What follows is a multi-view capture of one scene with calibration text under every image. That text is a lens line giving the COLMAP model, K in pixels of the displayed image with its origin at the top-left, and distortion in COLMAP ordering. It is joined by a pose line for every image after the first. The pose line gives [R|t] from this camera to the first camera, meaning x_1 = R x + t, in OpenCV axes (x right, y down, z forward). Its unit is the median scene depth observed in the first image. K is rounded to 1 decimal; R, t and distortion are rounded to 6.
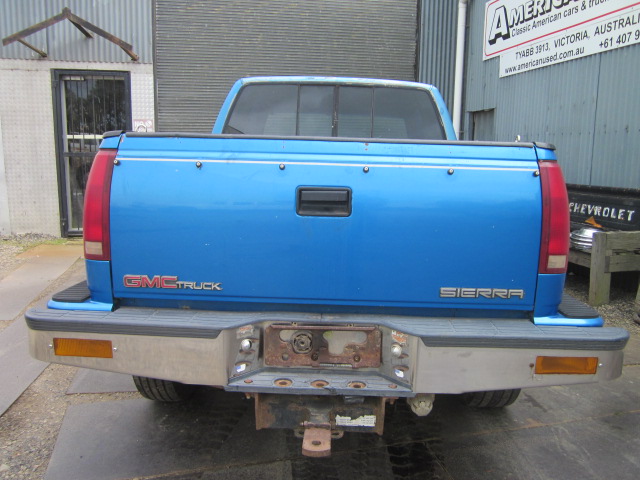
lens RADIAL K [[529.6, 0, 325.1], [0, 529.6, 238.5], [0, 0, 1]] dist [-0.042149, -0.000555]
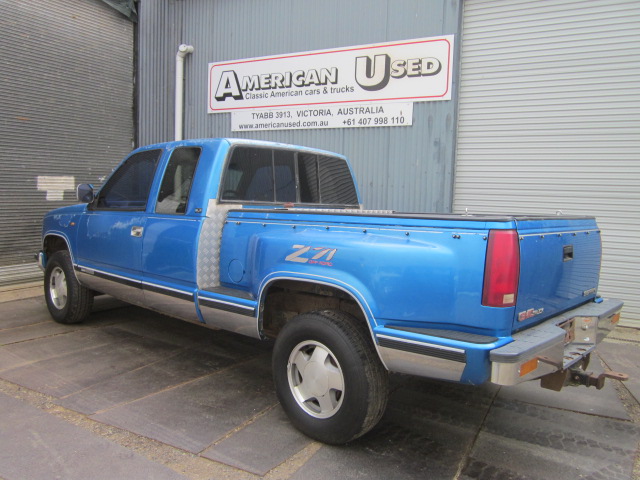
lens RADIAL K [[529.6, 0, 325.1], [0, 529.6, 238.5], [0, 0, 1]] dist [-0.042149, -0.000555]
pose [[0.663536, -0.054906, 0.746127, -0.484631], [0.093622, 0.995558, -0.009997, -0.047381], [-0.742263, 0.076487, 0.665729, 0.106949]]
